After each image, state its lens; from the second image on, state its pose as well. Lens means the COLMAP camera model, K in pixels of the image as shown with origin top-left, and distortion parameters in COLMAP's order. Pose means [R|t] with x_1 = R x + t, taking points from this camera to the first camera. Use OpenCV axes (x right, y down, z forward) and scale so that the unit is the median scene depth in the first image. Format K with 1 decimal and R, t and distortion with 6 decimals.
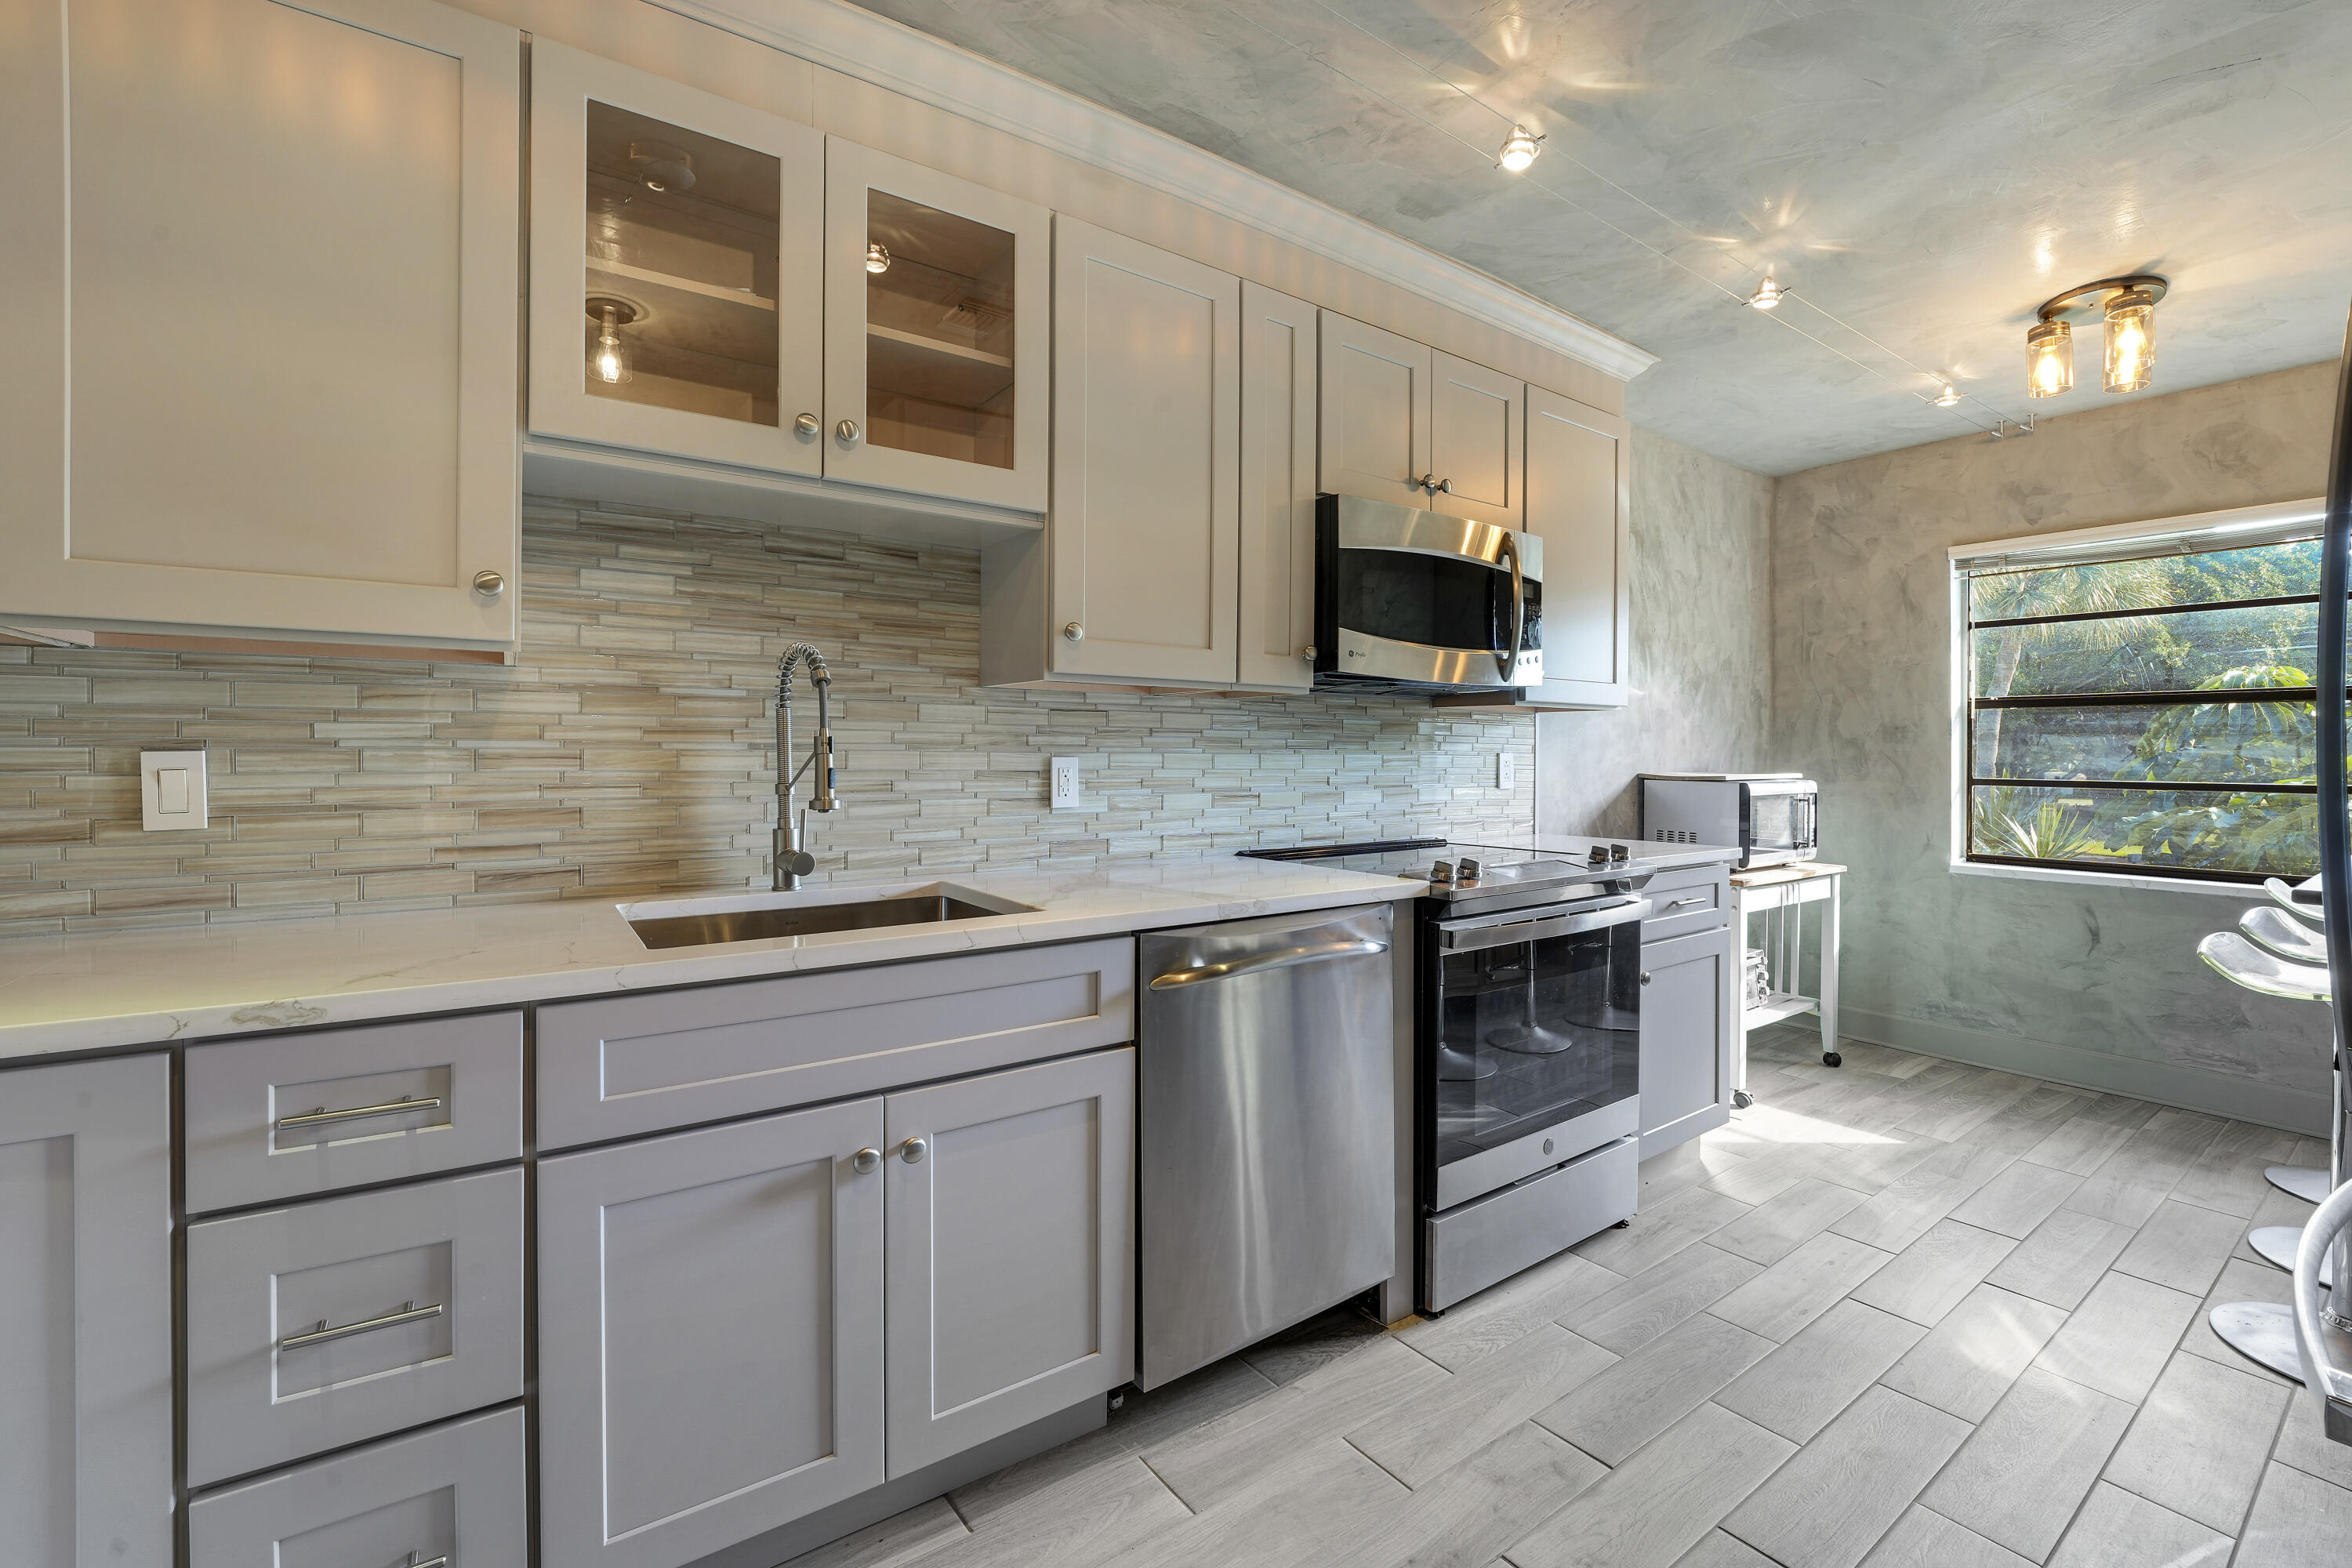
lens RADIAL K [[956.6, 0, 1189.0], [0, 956.6, 758.5], [0, 0, 1]] dist [-0.025725, 0.001927]
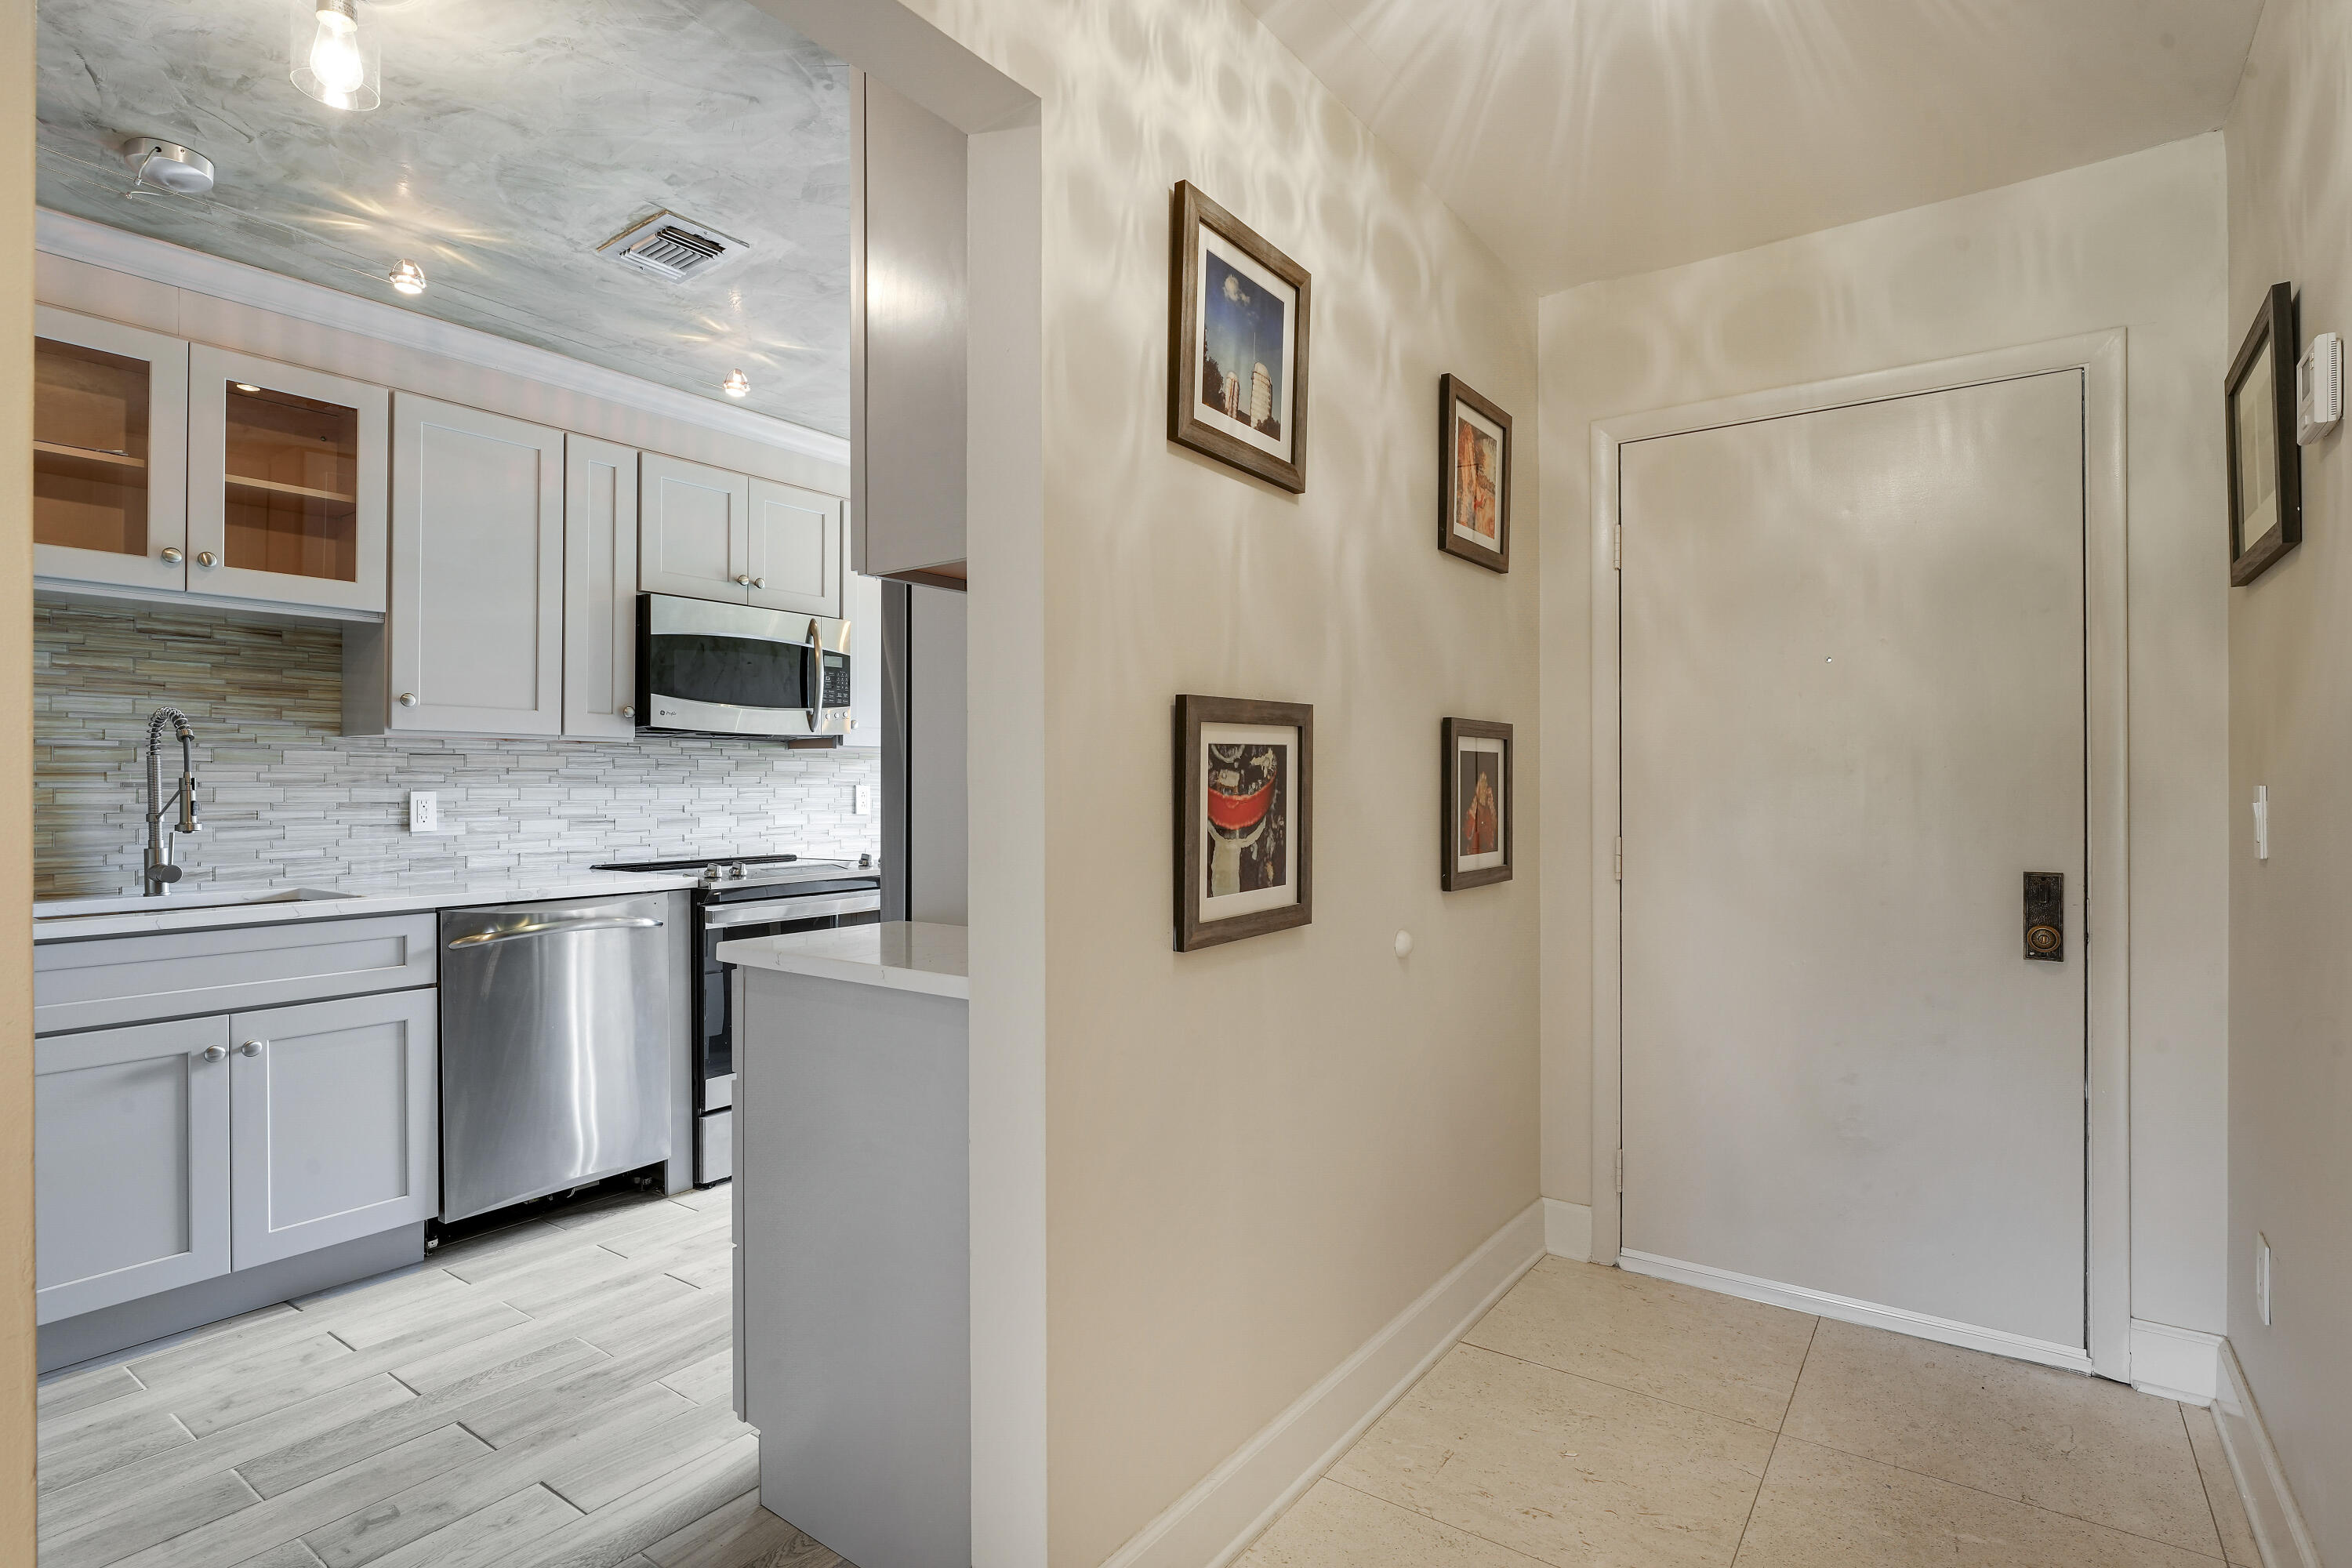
lens RADIAL K [[1145.0, 0, 1132.0], [0, 1145.0, 782.1], [0, 0, 1]] dist [-0.005598, -0.002911]
pose [[0.955937, -0.004047, 0.293543, 0.286514], [0.005516, 0.999976, -0.004177, -0.002037], [-0.293519, 0.005612, 0.955937, -0.637892]]
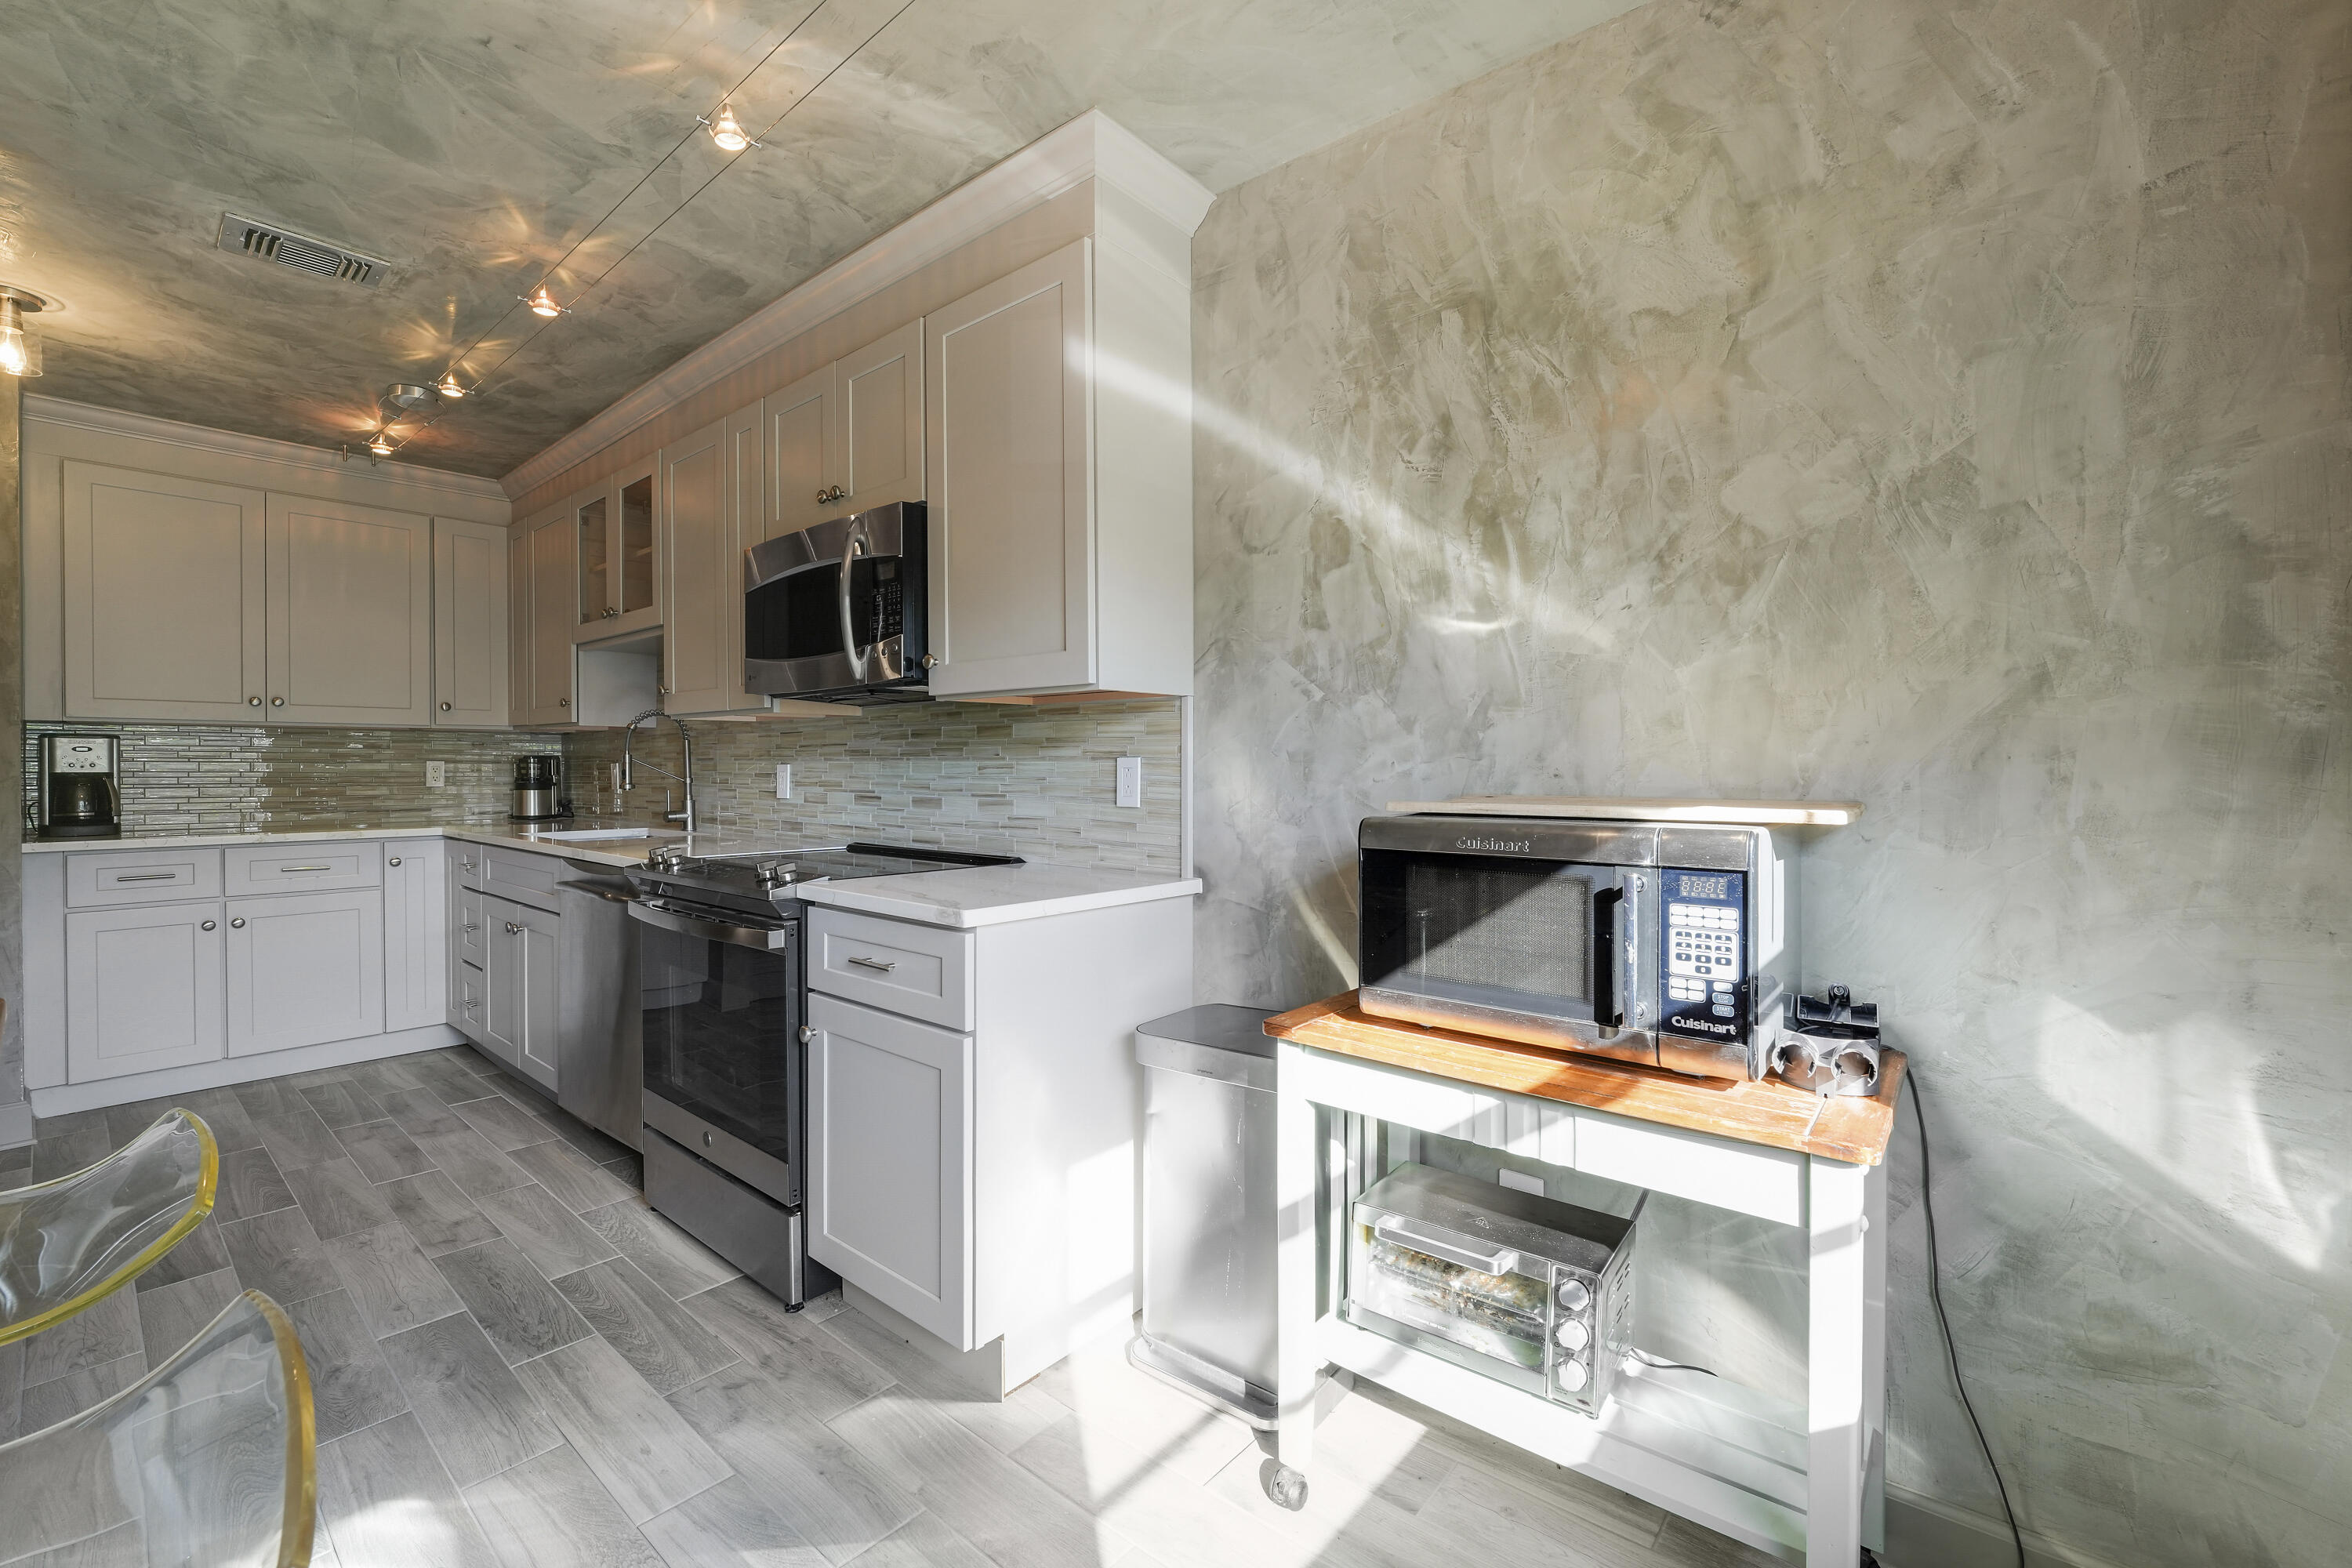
lens RADIAL K [[956.6, 0, 1158.4], [0, 956.6, 777.6], [0, 0, 1]] dist [-0.025725, 0.001927]
pose [[0.263137, 0.008577, -0.964720, 1.285959], [-0.004096, 0.999961, 0.007773, 0.004940], [0.964750, 0.001906, 0.263162, 1.031049]]
